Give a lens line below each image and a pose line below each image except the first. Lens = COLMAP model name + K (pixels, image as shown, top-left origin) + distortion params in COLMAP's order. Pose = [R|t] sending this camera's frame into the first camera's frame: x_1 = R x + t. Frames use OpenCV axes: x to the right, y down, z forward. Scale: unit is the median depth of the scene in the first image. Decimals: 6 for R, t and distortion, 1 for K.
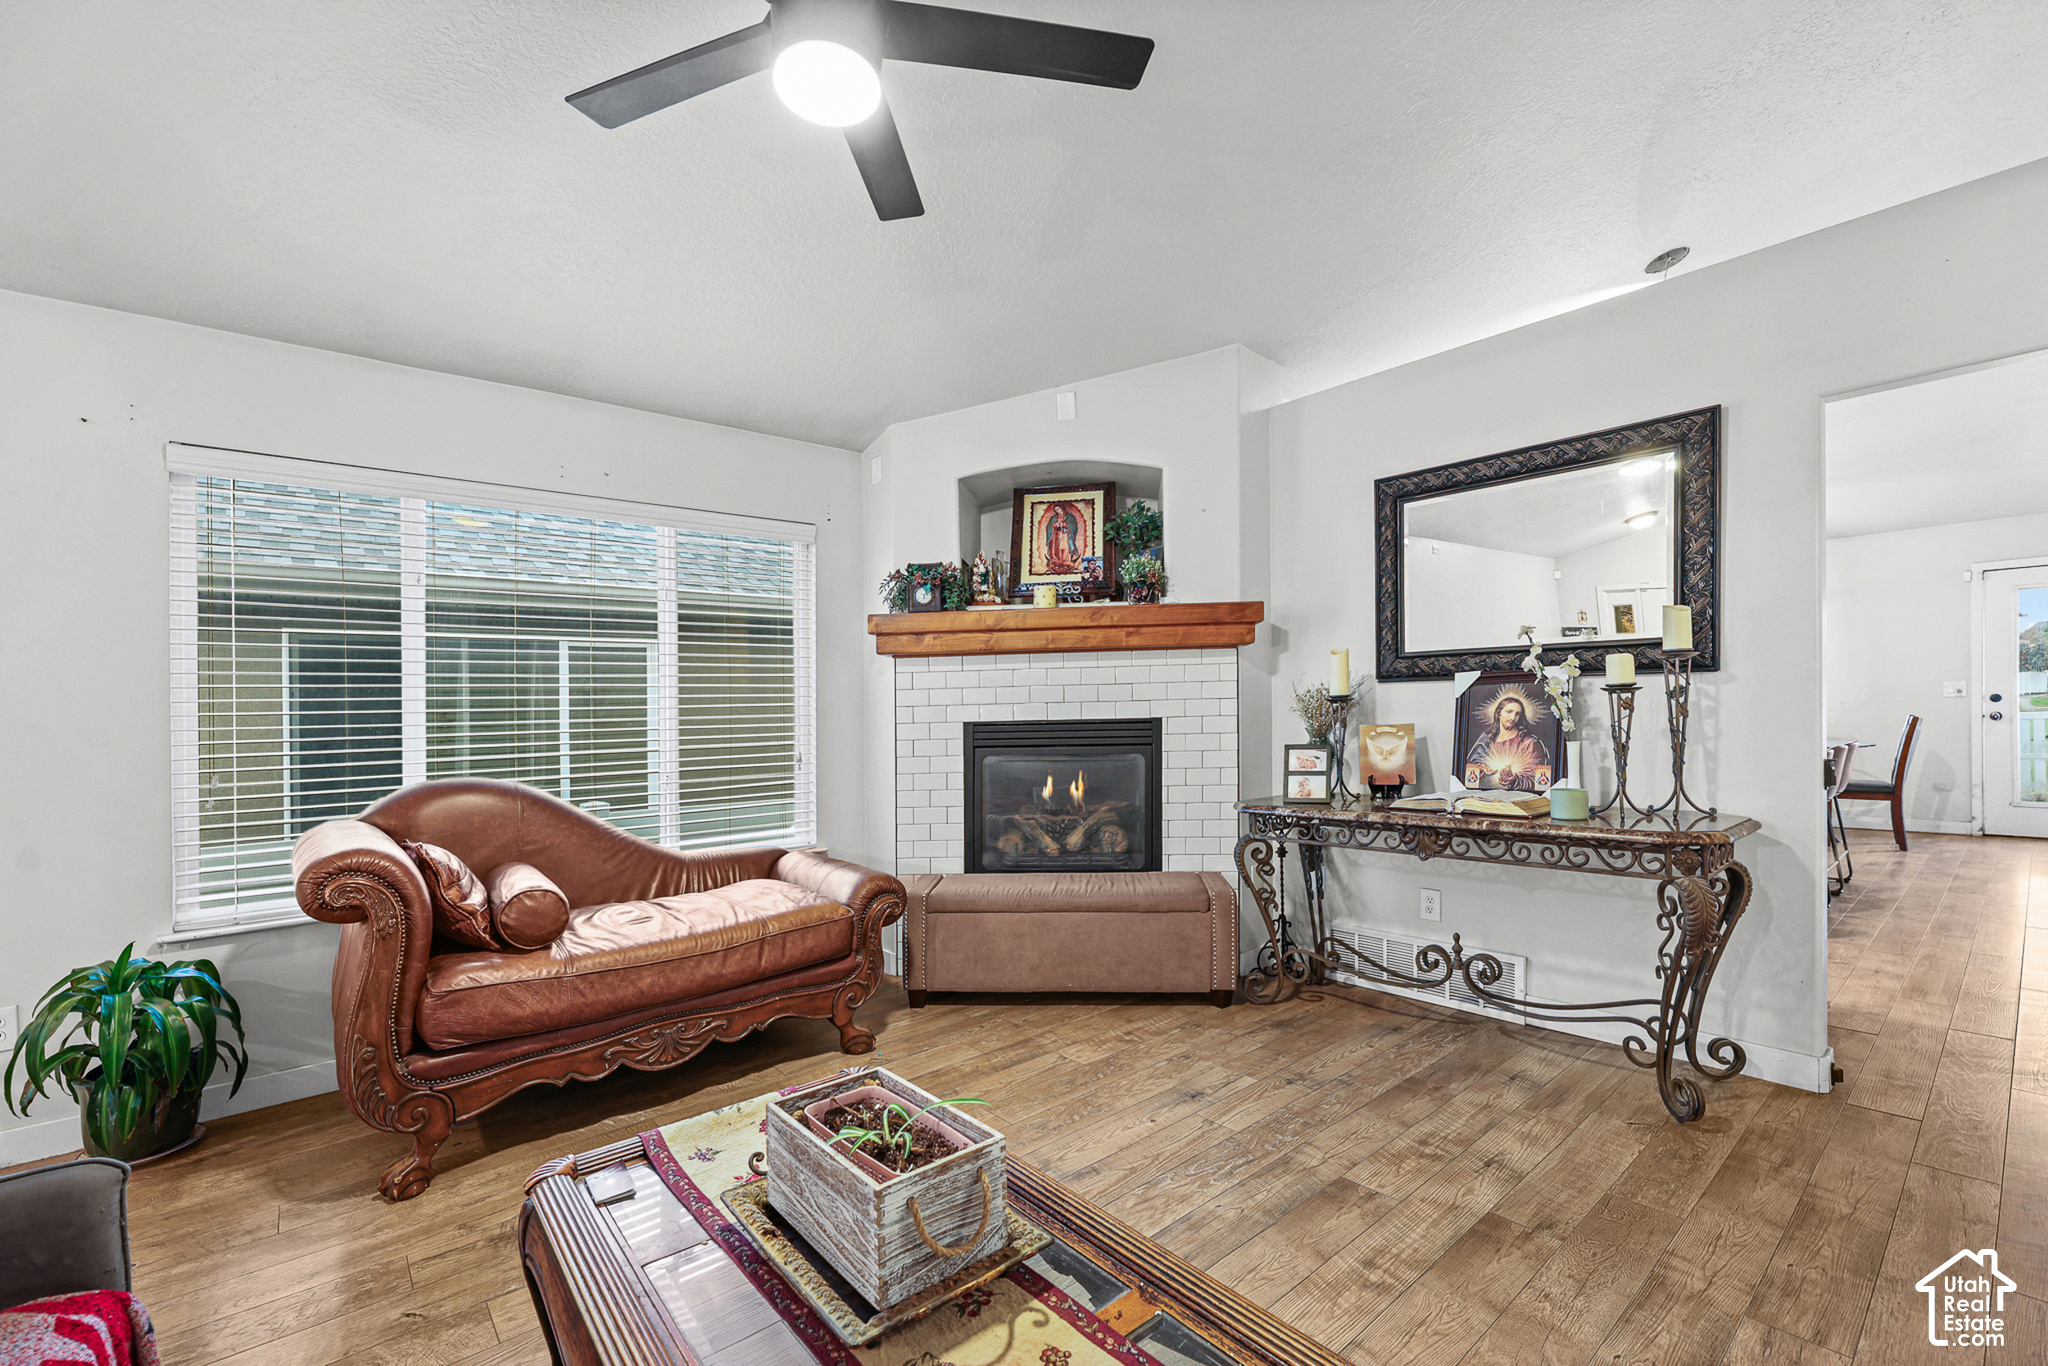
lens RADIAL K [[862.7, 0, 1023.0], [0, 862.7, 703.9], [0, 0, 1]] dist [0.000869, 0.000084]
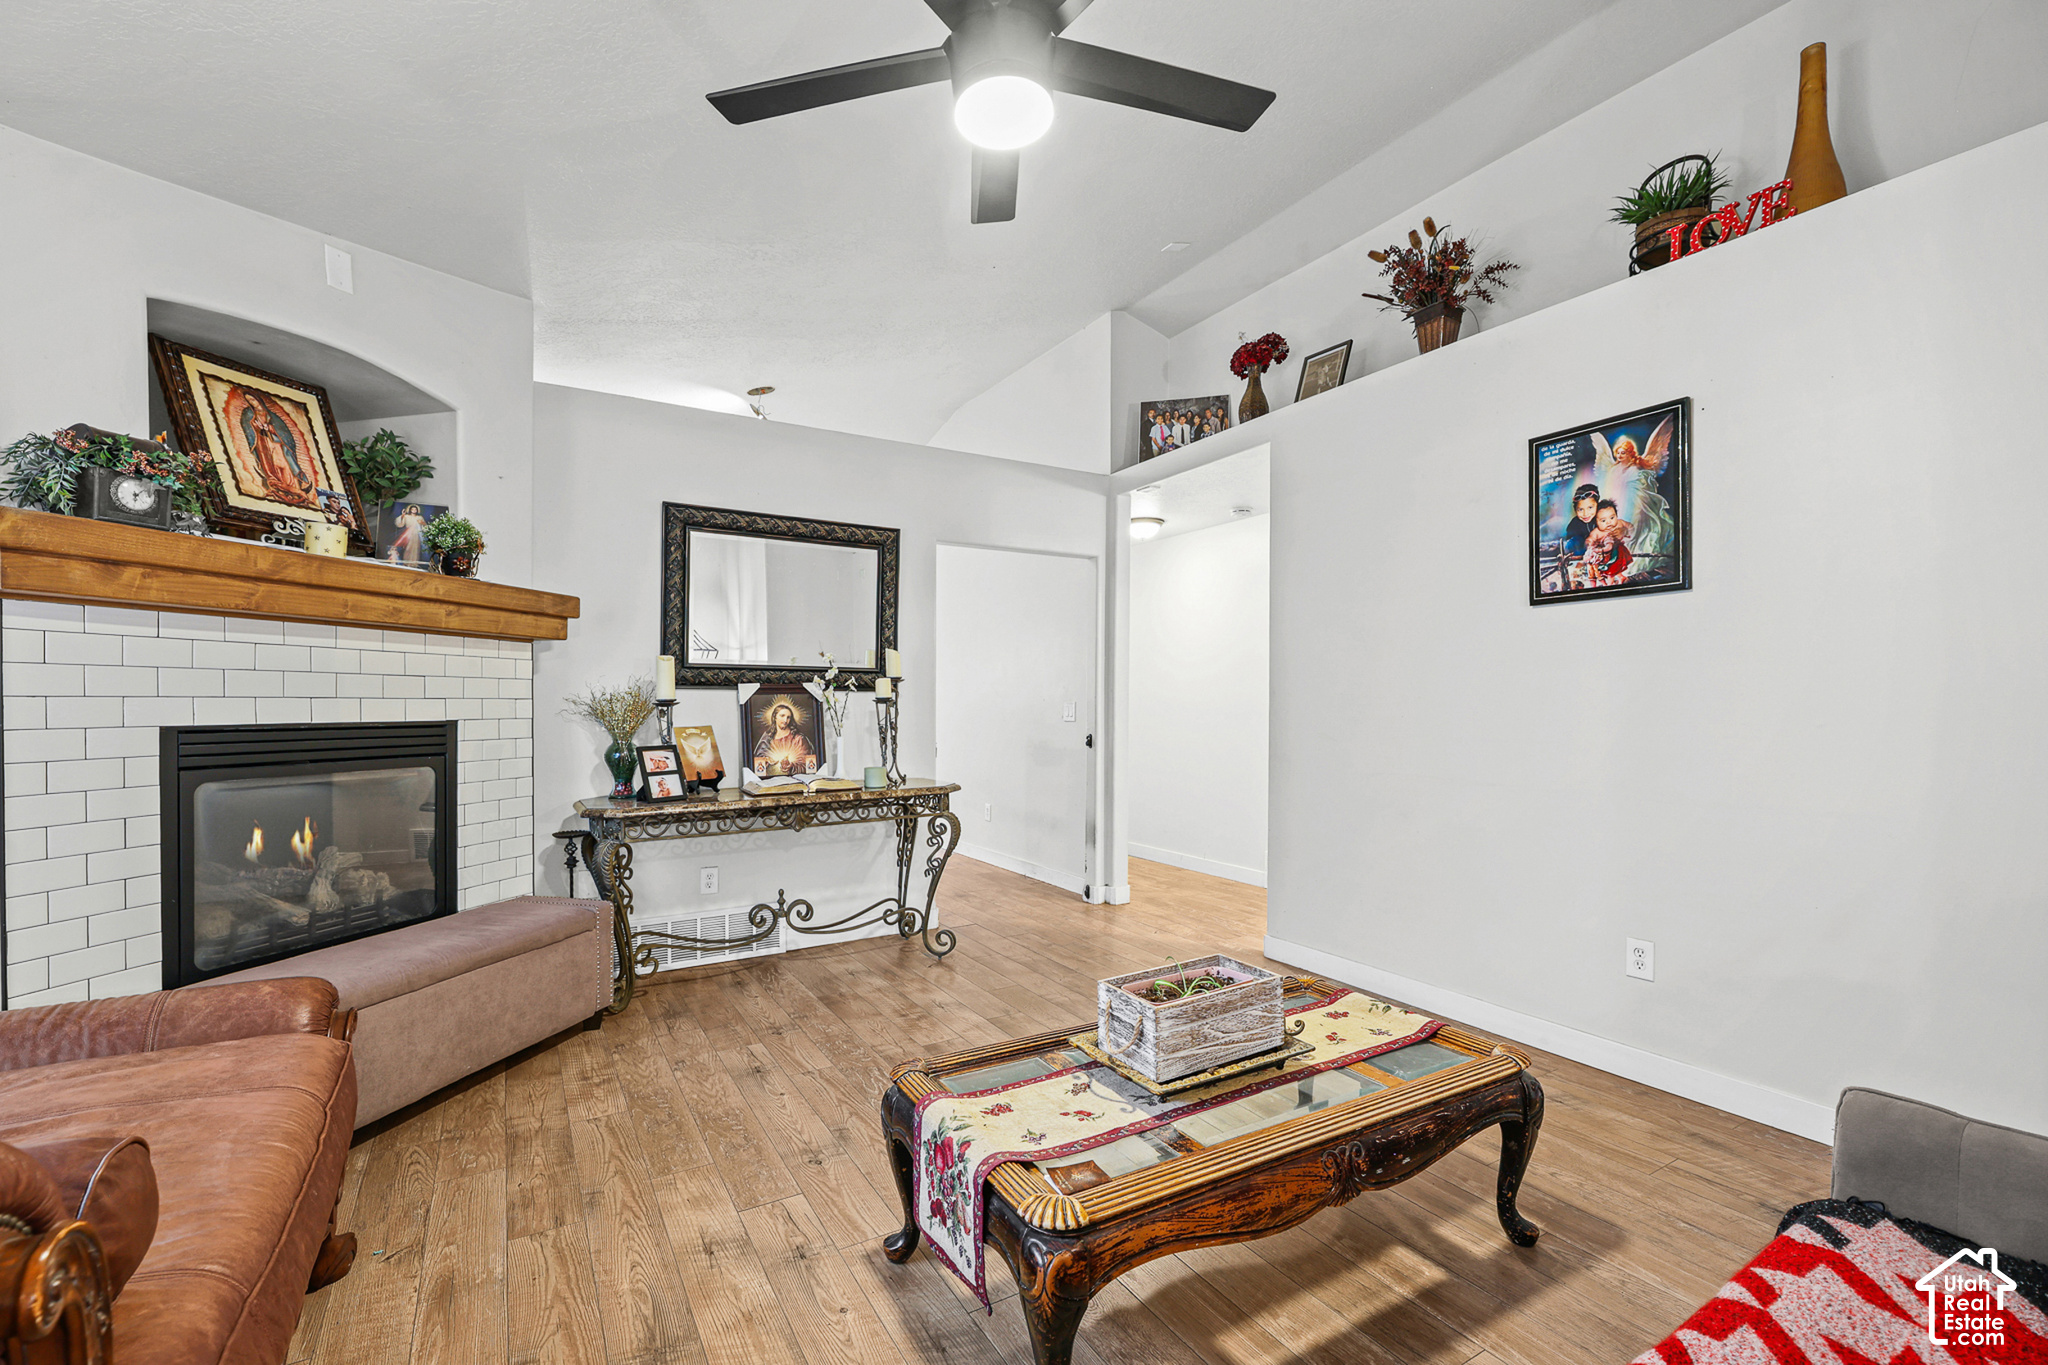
lens RADIAL K [[886.2, 0, 1024.1], [0, 886.2, 722.8], [0, 0, 1]] dist [0.000312, 0.000077]
pose [[0.156410, 0.001832, 0.987691, -0.642402], [-0.008202, 0.999966, -0.000556, 0.015981], [-0.987658, -0.008014, 0.156419, 0.389839]]
